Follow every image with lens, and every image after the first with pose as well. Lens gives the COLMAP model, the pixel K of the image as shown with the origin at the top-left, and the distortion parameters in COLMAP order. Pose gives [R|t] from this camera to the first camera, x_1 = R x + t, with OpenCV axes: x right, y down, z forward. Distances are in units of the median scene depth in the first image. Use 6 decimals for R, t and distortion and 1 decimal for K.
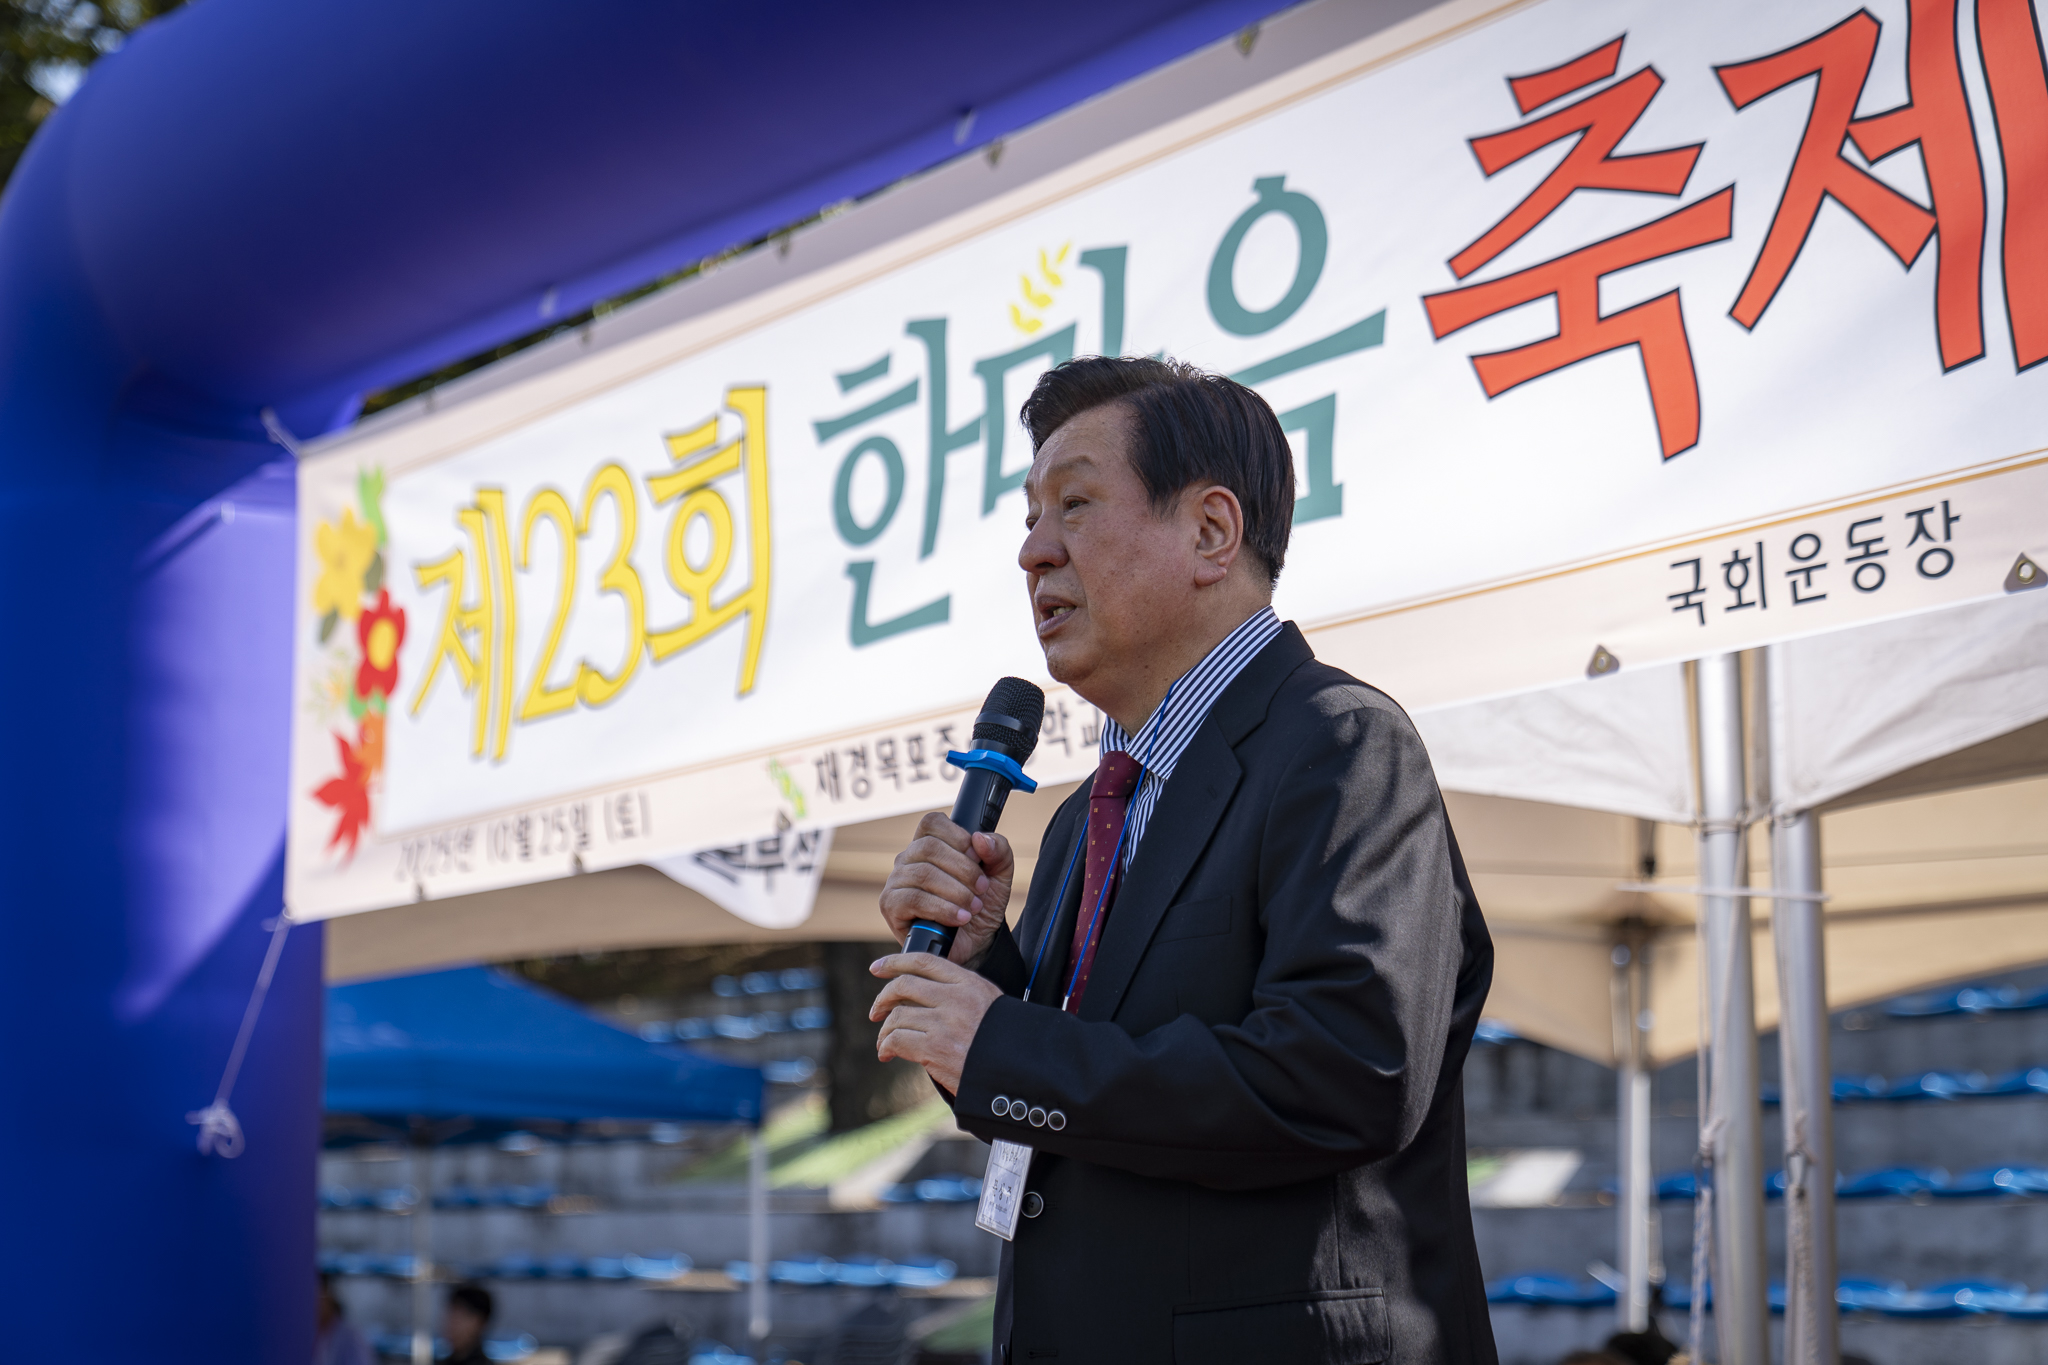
lens RADIAL K [[3541.6, 0, 1024.0], [0, 3541.6, 682.5], [0, 0, 1]] dist [0.095099, 0.077978]
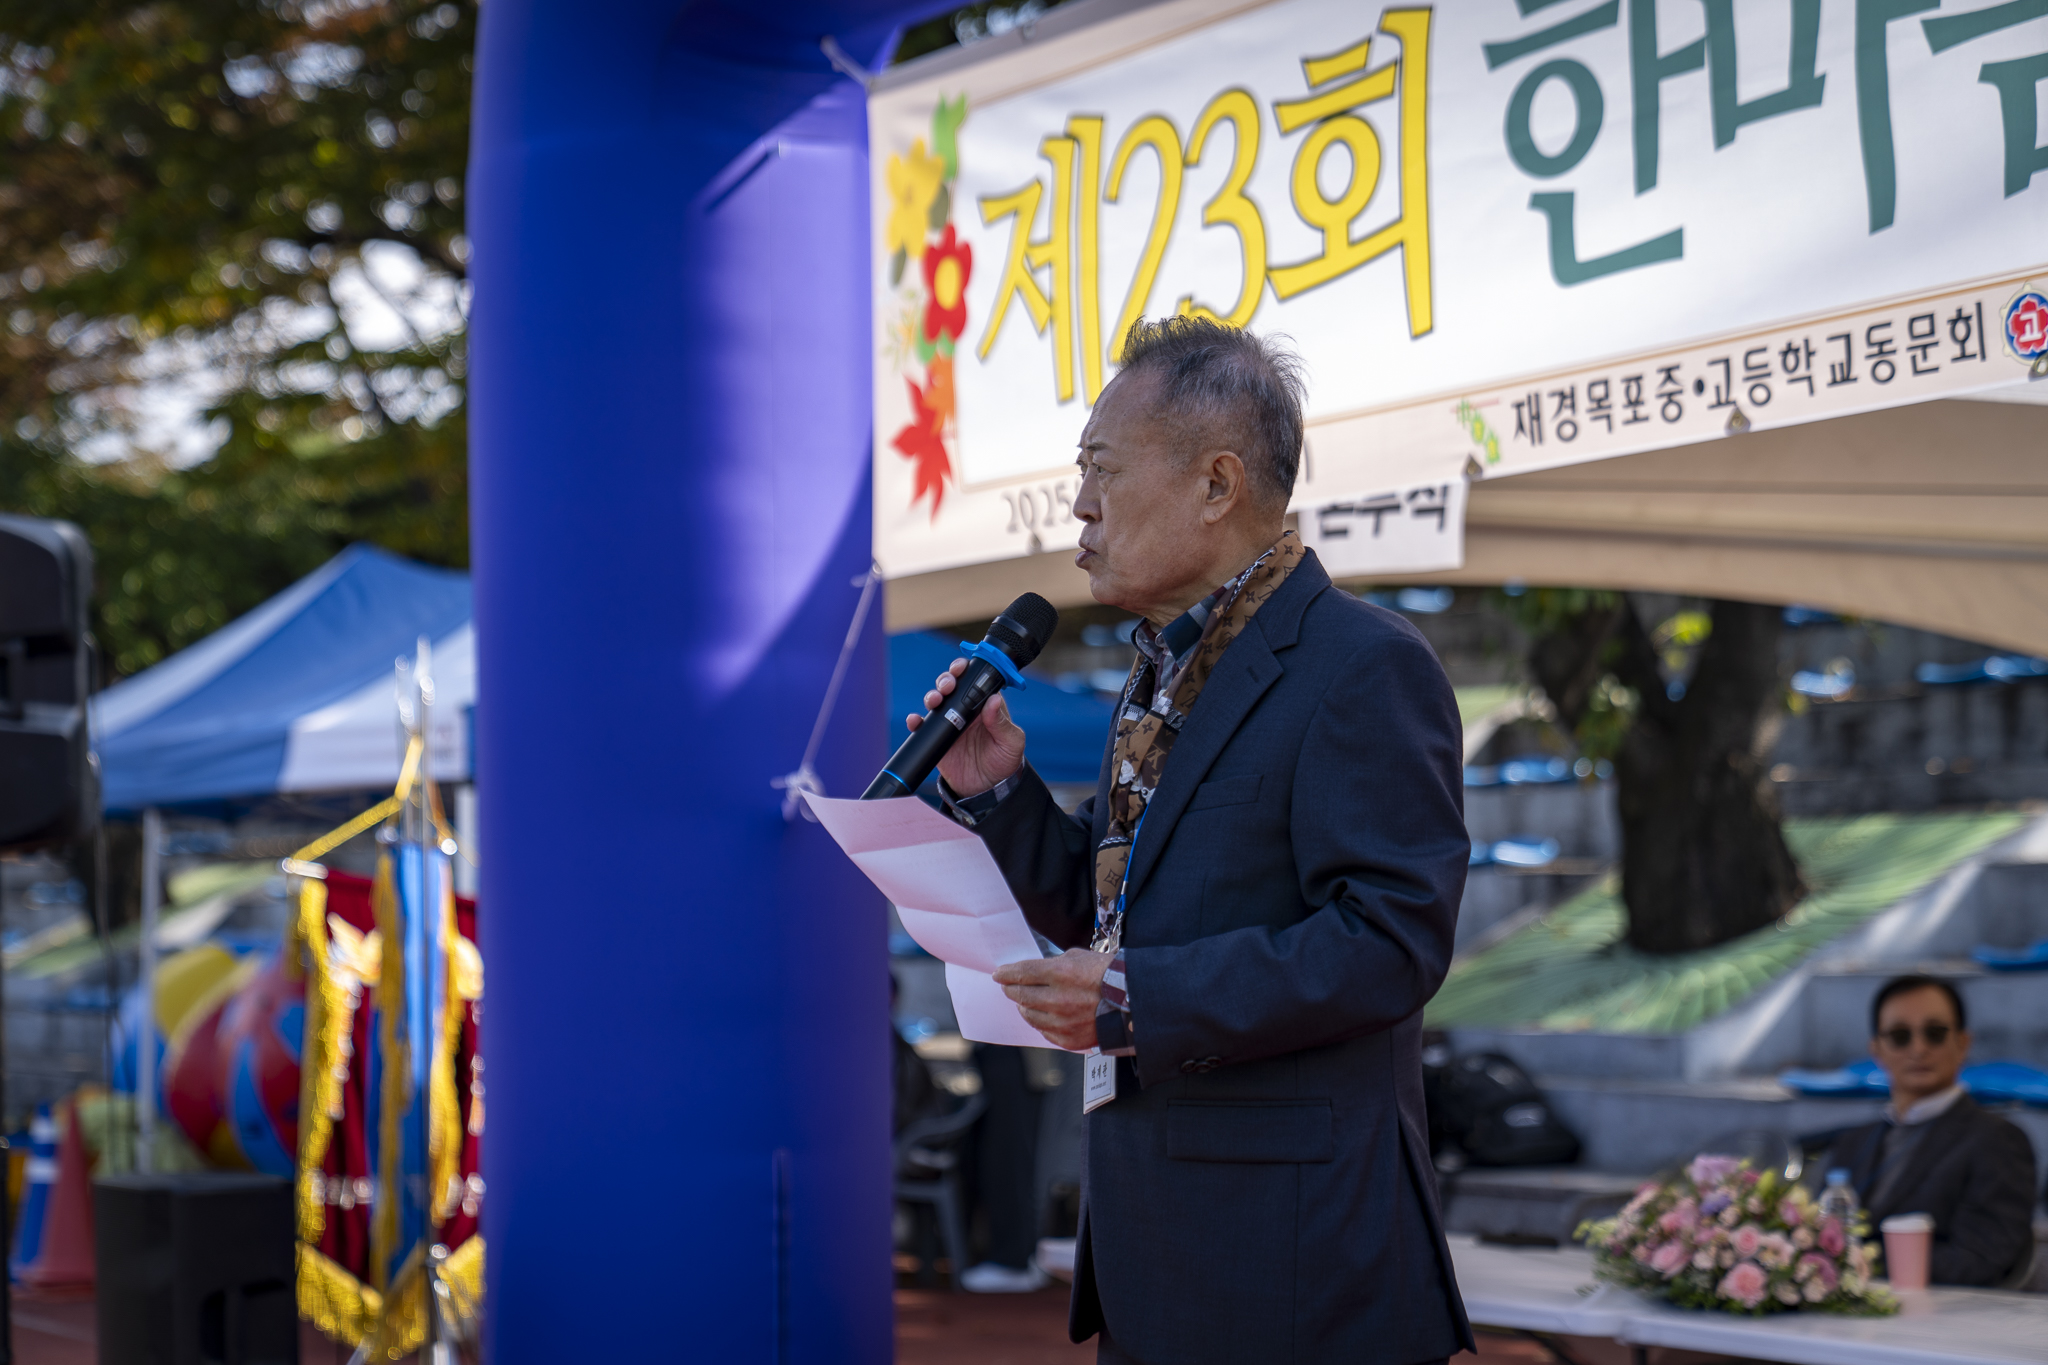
lens RADIAL K [[4090.0, 0, 1024.0], [0, 4090.0, 682.5], [0, 0, 1]] dist [-0.100271, 0.019834]
pose [[0.999431, -0.018837, -0.027991, -0.145251], [0.021520, 0.994868, 0.098866, -0.013286], [0.025985, -0.099412, 0.994707, -0.099230]]
